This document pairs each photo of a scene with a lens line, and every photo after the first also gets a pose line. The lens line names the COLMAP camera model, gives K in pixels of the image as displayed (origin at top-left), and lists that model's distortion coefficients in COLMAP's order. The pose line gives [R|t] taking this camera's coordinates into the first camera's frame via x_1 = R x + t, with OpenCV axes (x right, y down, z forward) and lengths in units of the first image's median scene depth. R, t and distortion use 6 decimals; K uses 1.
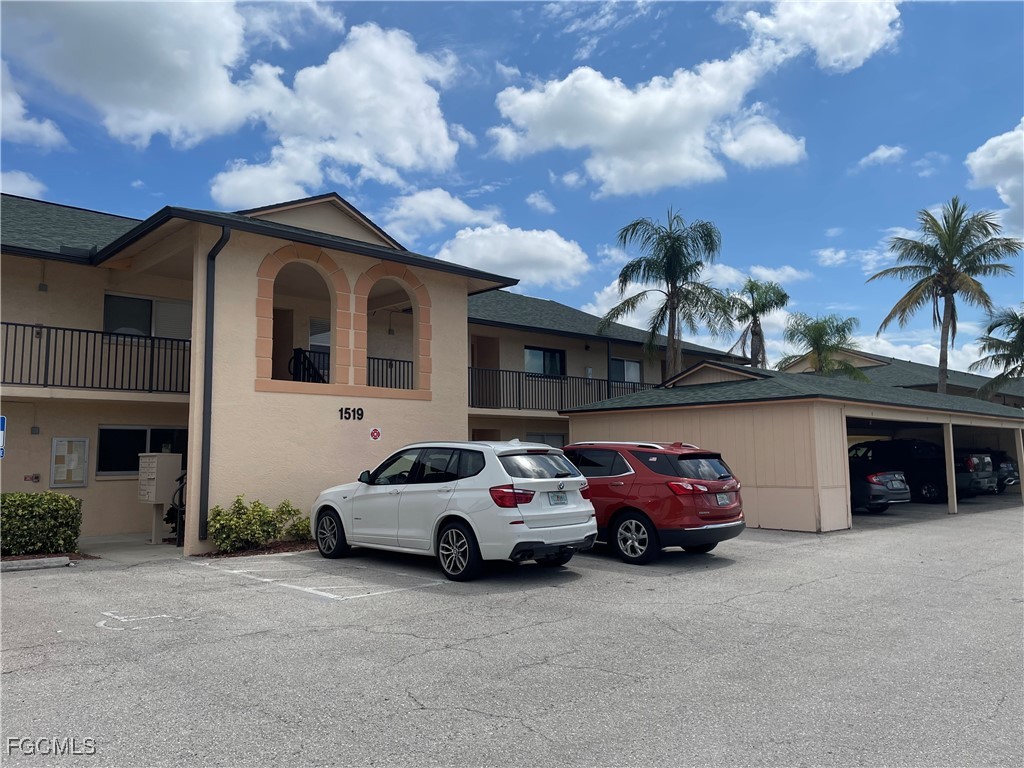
lens RADIAL K [[770.4, 0, 507.5], [0, 770.4, 386.5], [0, 0, 1]] dist [0.094030, -0.126714]
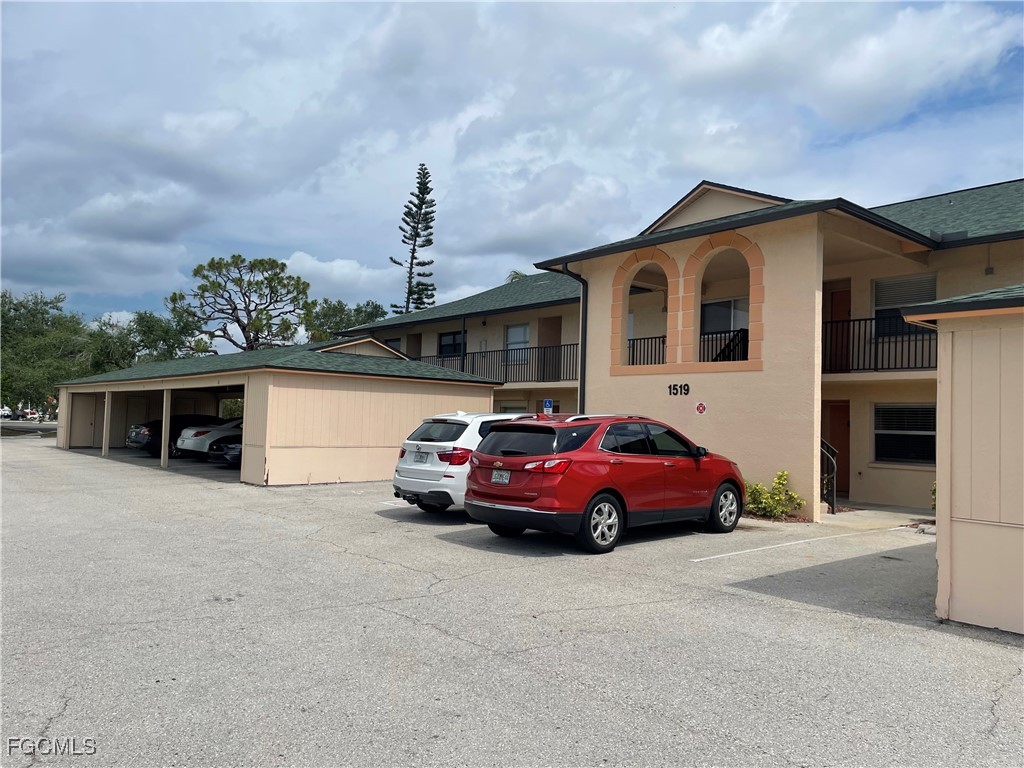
lens RADIAL K [[770.4, 0, 507.5], [0, 770.4, 386.5], [0, 0, 1]] dist [0.094030, -0.126714]
pose [[-0.023071, -0.043628, -0.998781, 0.881581], [0.064318, 0.996913, -0.045032, 0.064109], [0.997663, -0.065278, -0.020194, 0.783390]]
